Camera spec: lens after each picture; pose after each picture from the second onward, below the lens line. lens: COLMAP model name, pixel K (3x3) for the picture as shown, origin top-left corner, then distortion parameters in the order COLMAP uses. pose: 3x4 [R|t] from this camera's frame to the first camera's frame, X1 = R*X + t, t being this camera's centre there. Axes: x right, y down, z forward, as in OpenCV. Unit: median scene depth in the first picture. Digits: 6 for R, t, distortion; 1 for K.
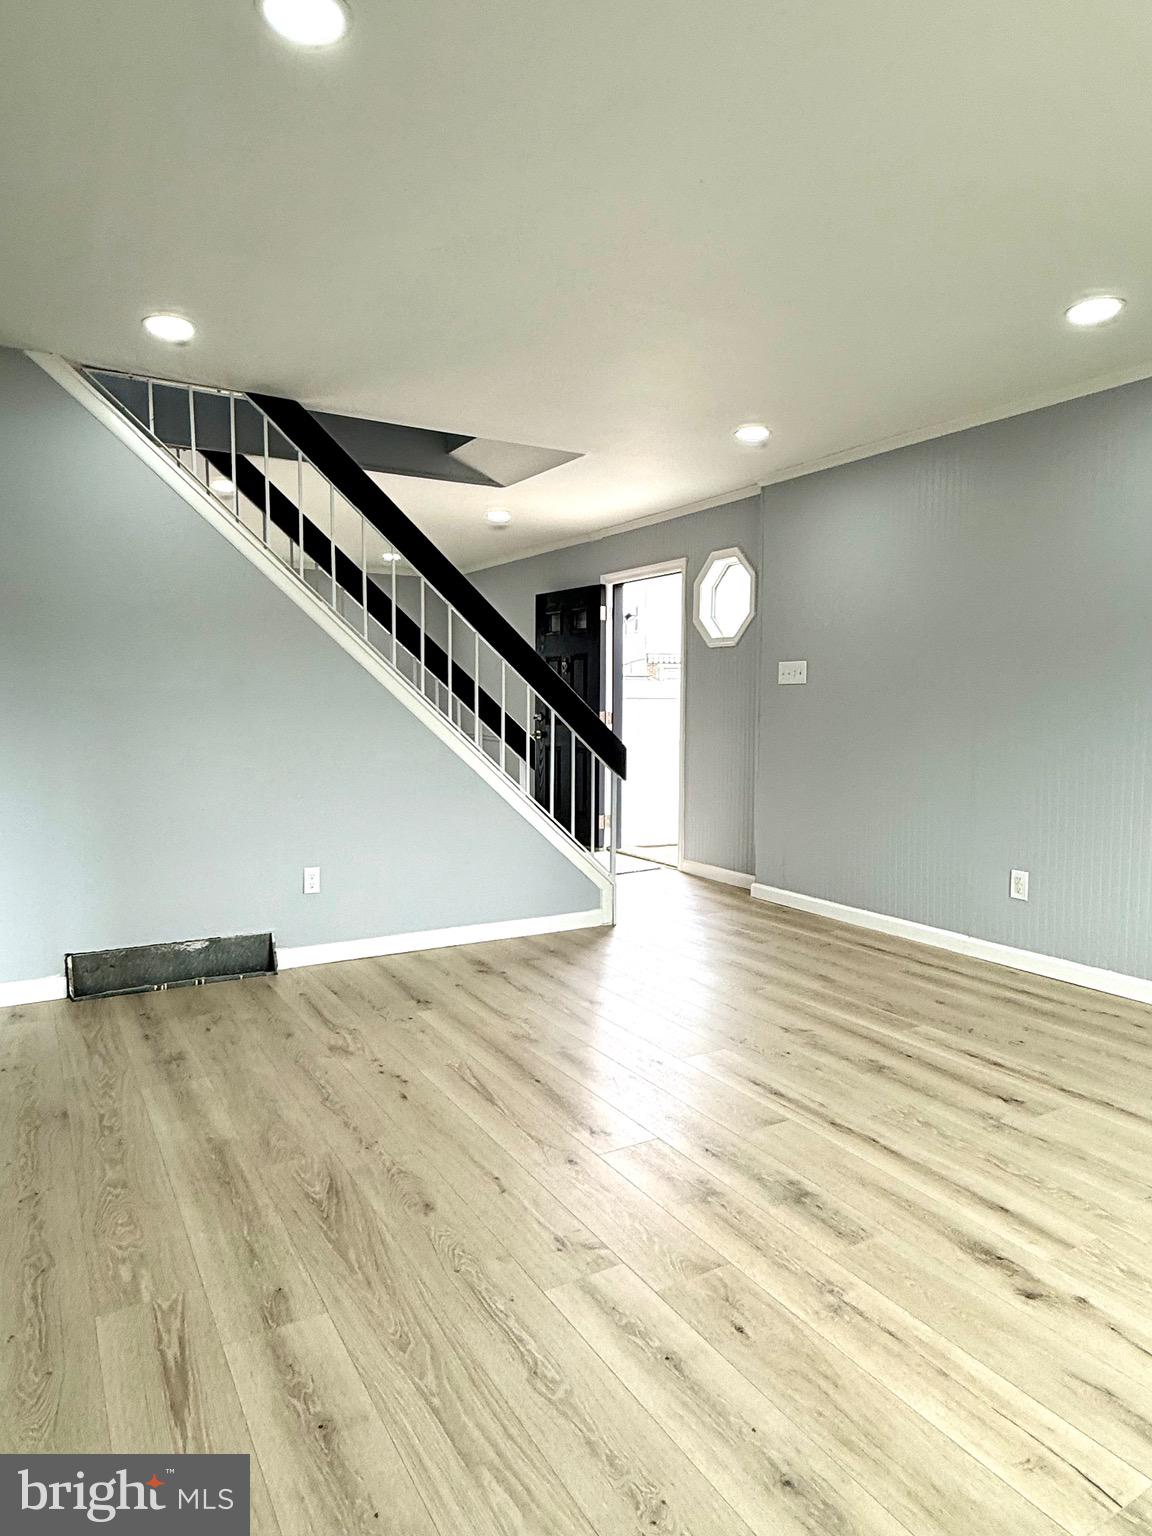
lens RADIAL K [[962.9, 0, 577.5], [0, 962.9, 763.1], [0, 0, 1]] dist [0.000774, 0.000328]
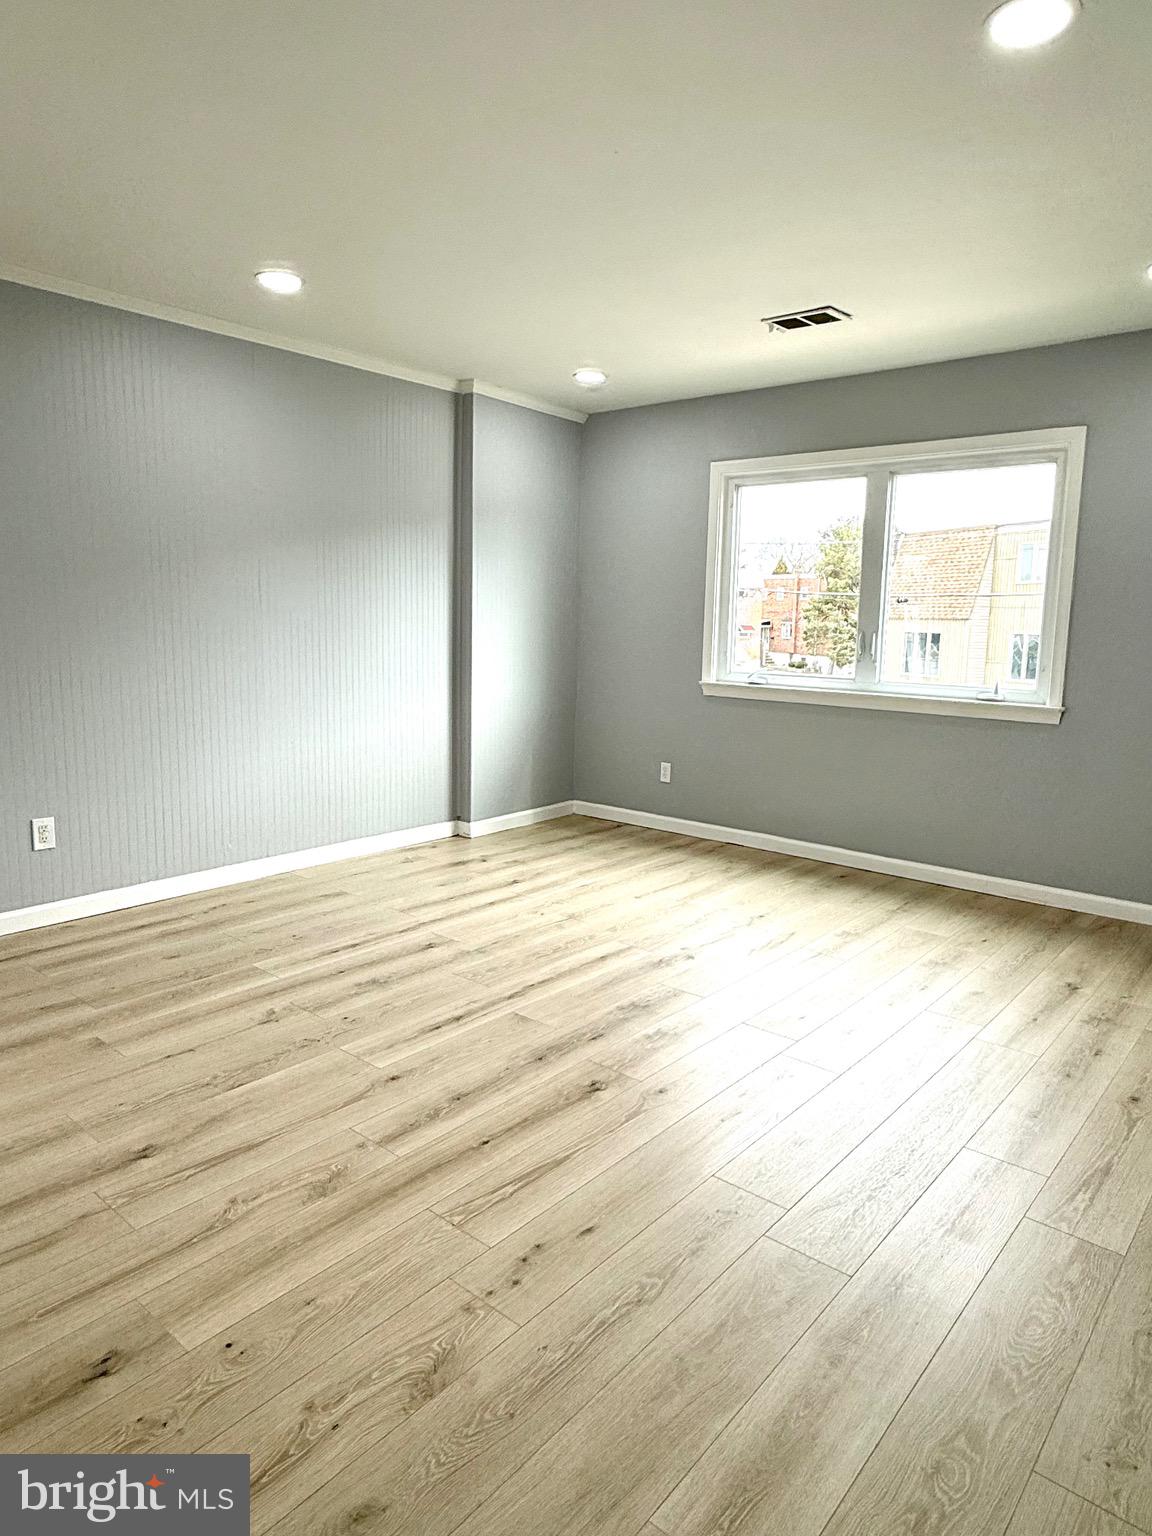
lens RADIAL K [[955.8, 0, 583.1], [0, 955.8, 755.7], [0, 0, 1]] dist [0.000447, 0.000363]
pose [[-0.335644, -0.148444, 0.930219, -0.734843], [0.040010, 0.984368, 0.171521, -0.107563], [-0.941139, 0.094788, -0.324458, 1.134203]]
